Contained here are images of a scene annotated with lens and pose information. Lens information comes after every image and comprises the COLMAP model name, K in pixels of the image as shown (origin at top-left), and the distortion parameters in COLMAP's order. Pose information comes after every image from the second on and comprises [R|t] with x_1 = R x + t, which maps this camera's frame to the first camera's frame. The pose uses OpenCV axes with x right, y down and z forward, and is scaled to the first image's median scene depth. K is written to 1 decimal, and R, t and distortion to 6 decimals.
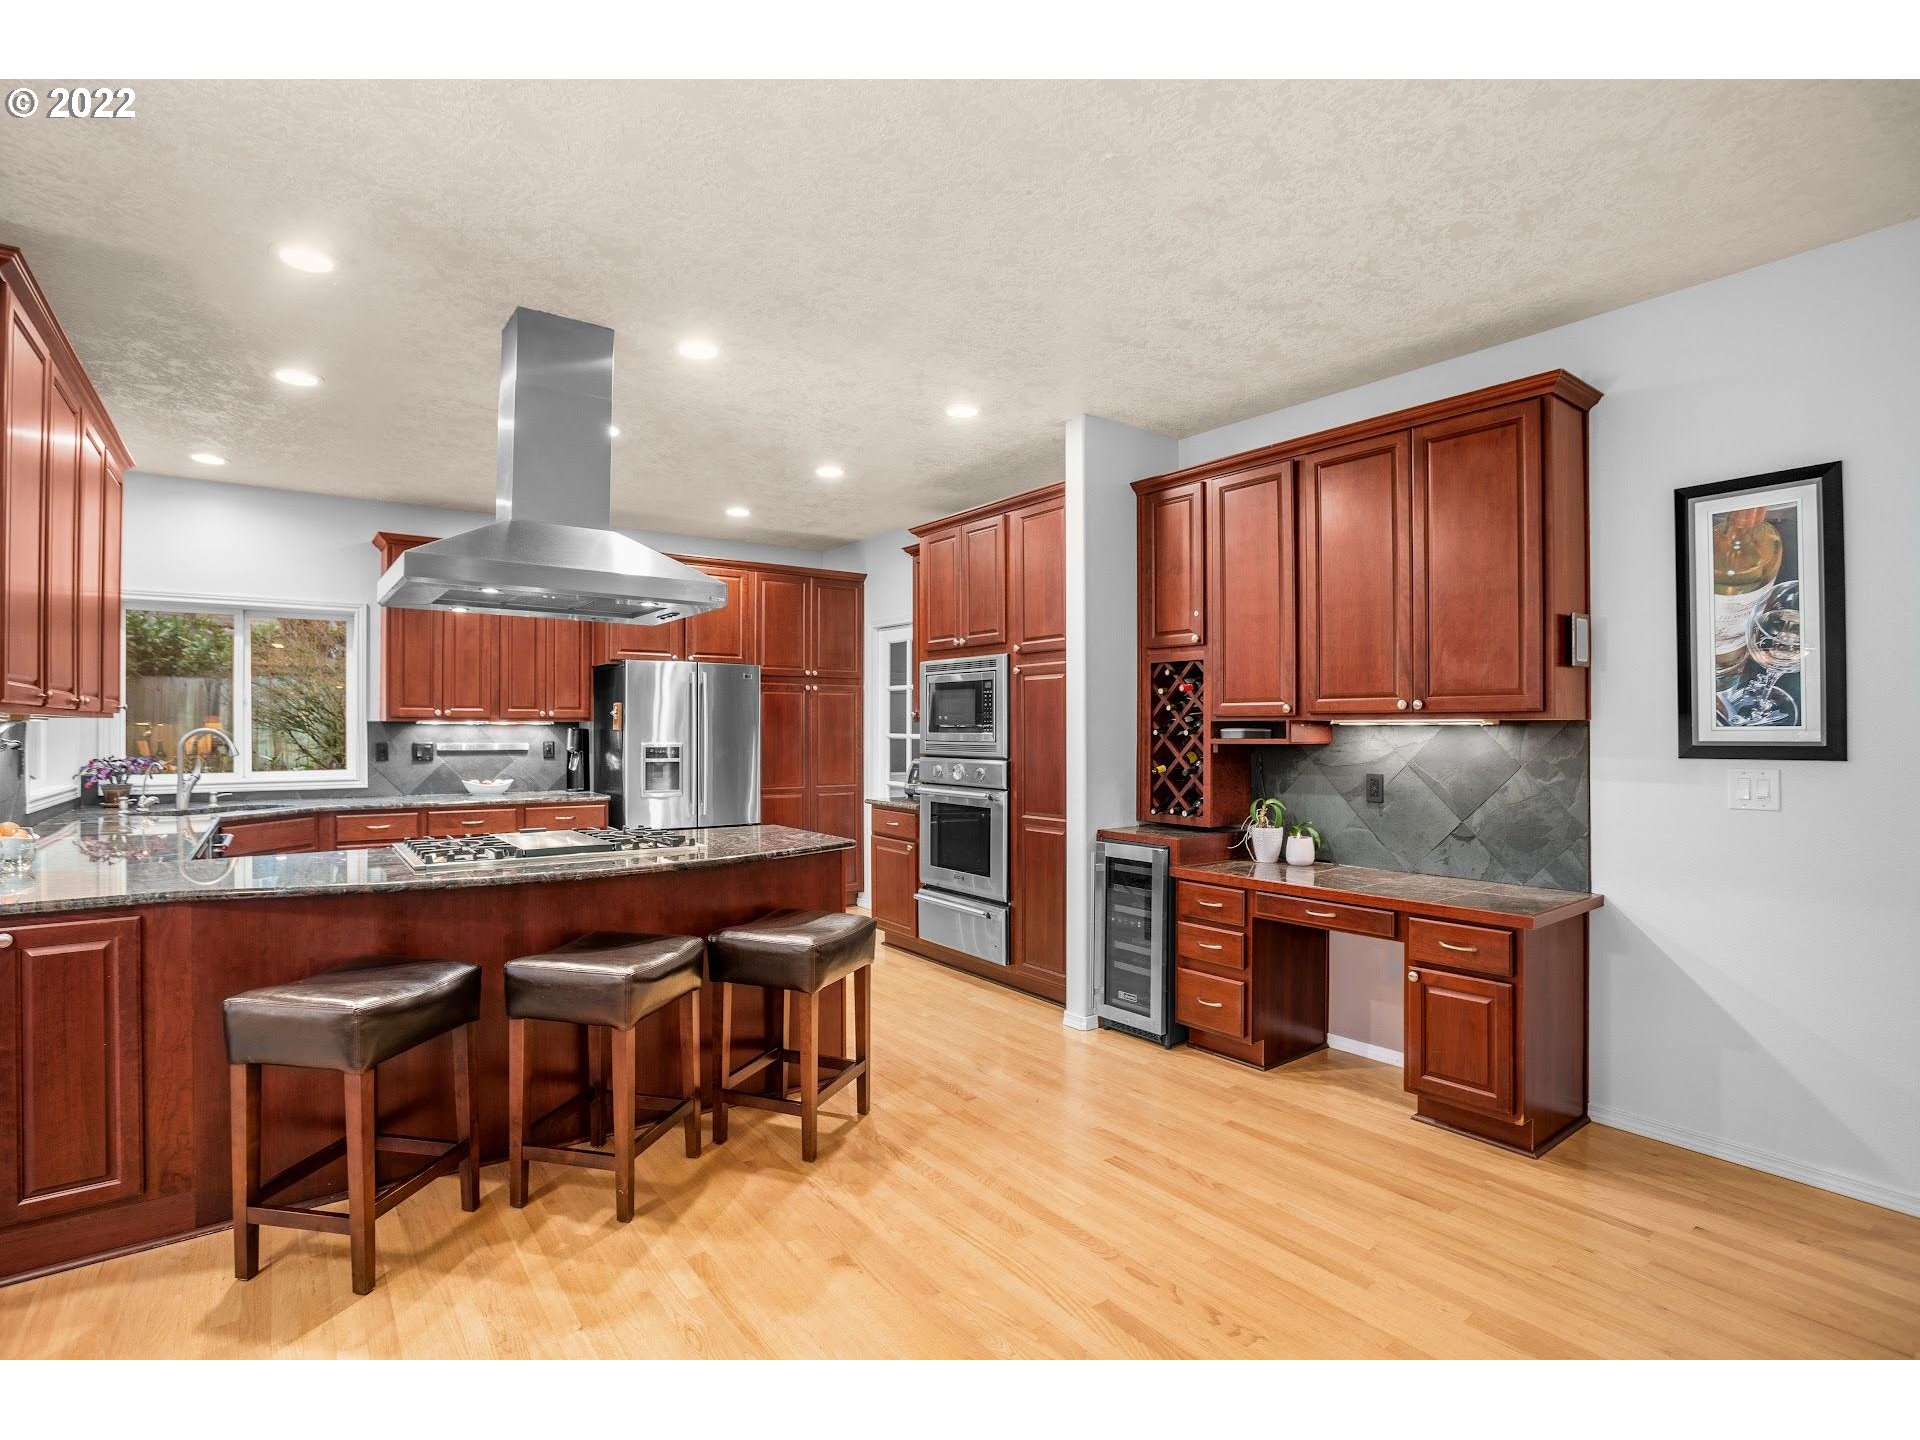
lens RADIAL K [[944.1, 0, 948.6], [0, 944.1, 720.6], [0, 0, 1]] dist [-0.027971, 0.007603]
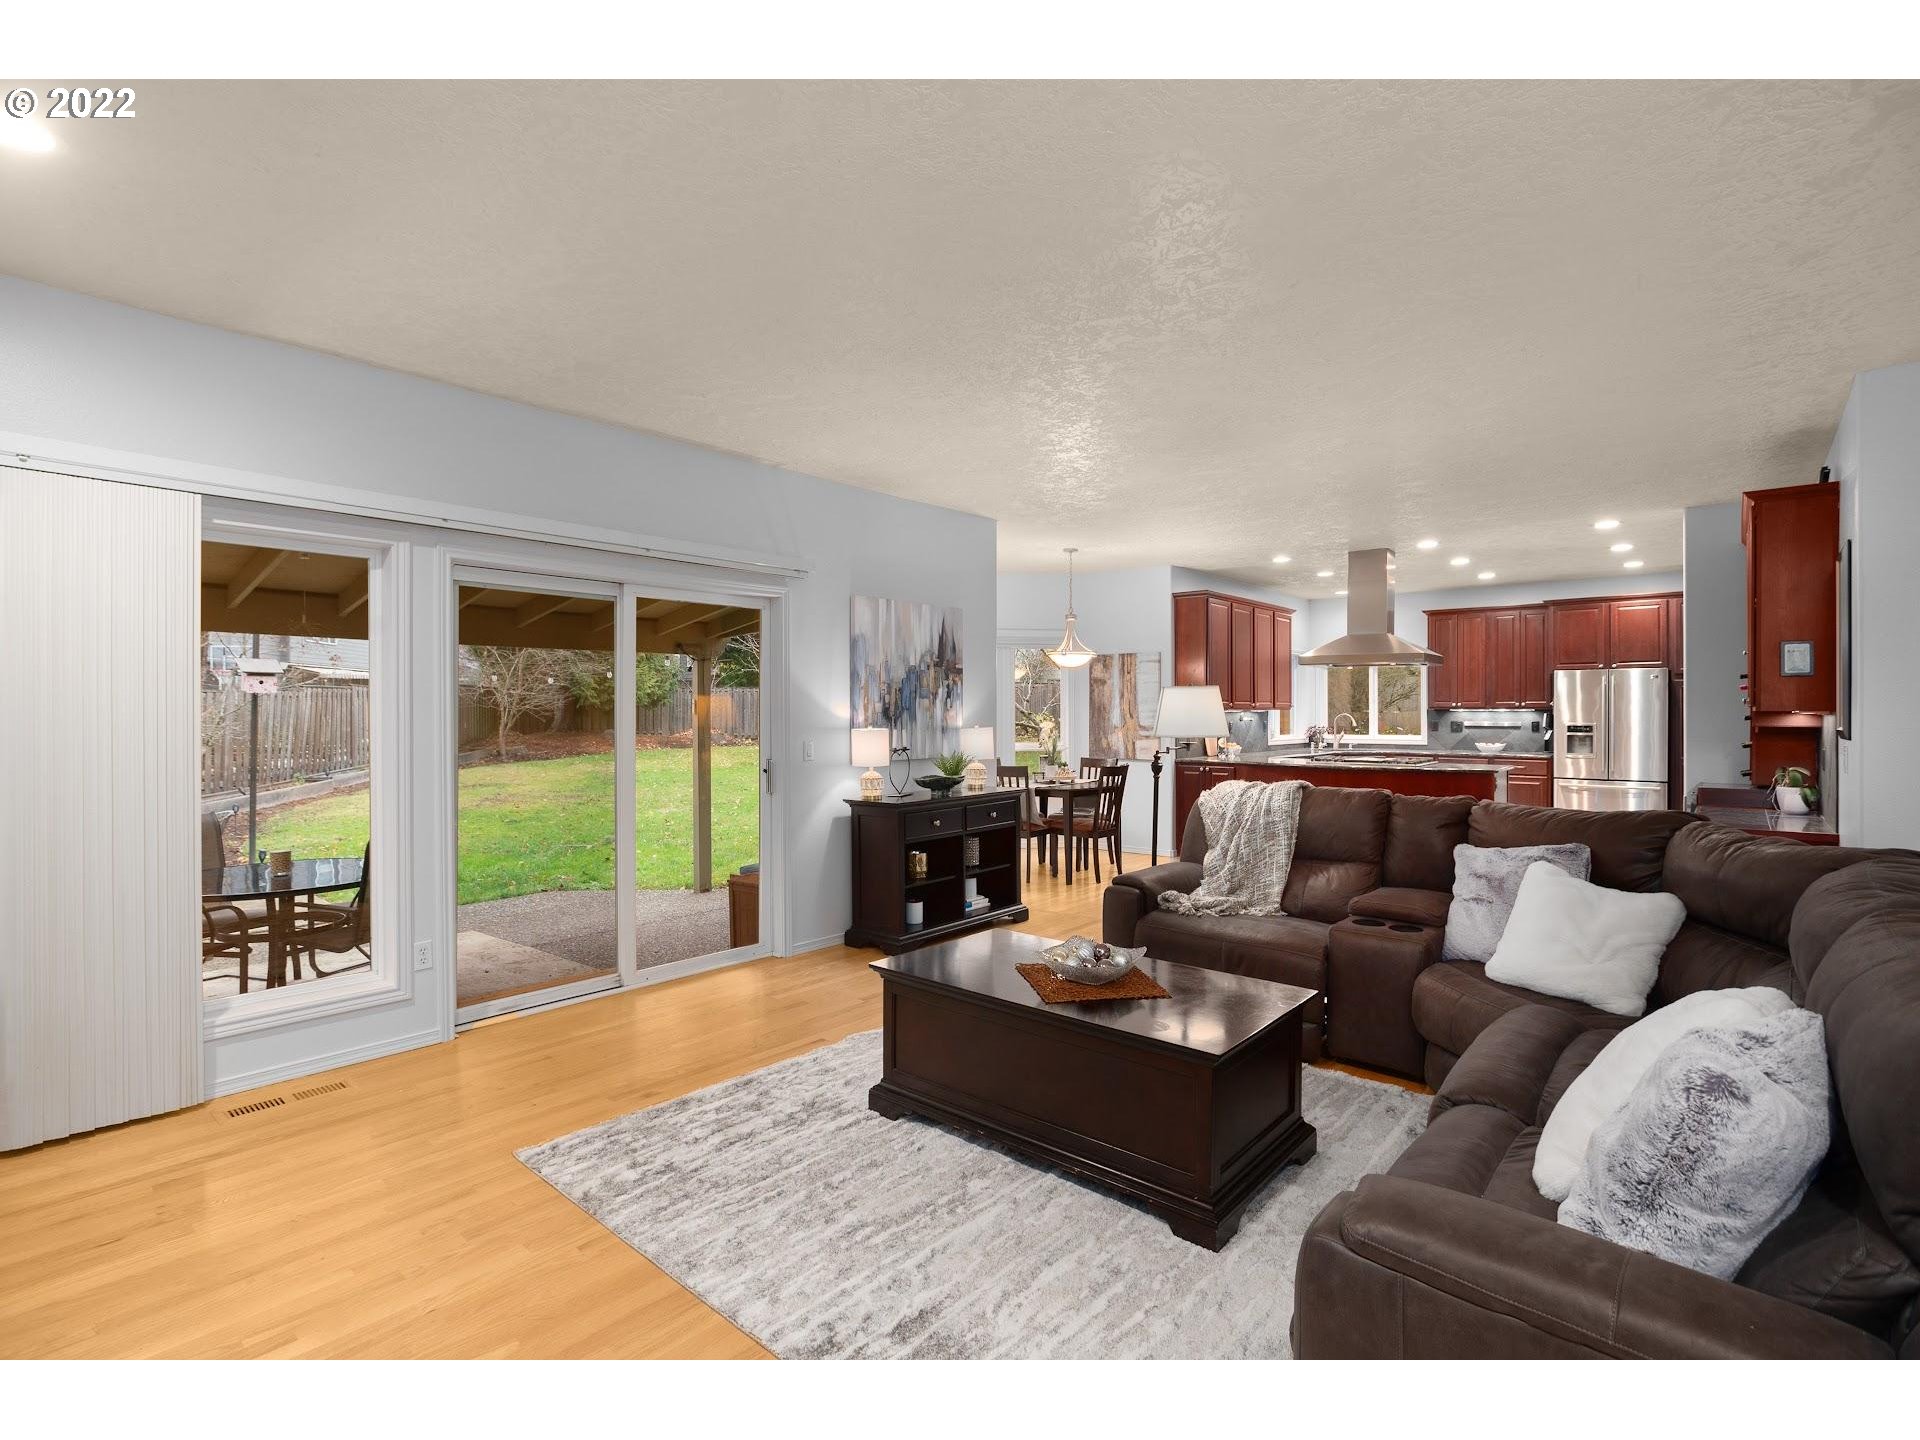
lens RADIAL K [[944.1, 0, 916.2], [0, 944.1, 716.3], [0, 0, 1]] dist [-0.027971, 0.007603]
pose [[0.211228, 0.005321, -0.977422, 1.151478], [0.012093, 0.999894, 0.008057, -0.014964], [0.977362, -0.013522, 0.211141, -0.458020]]
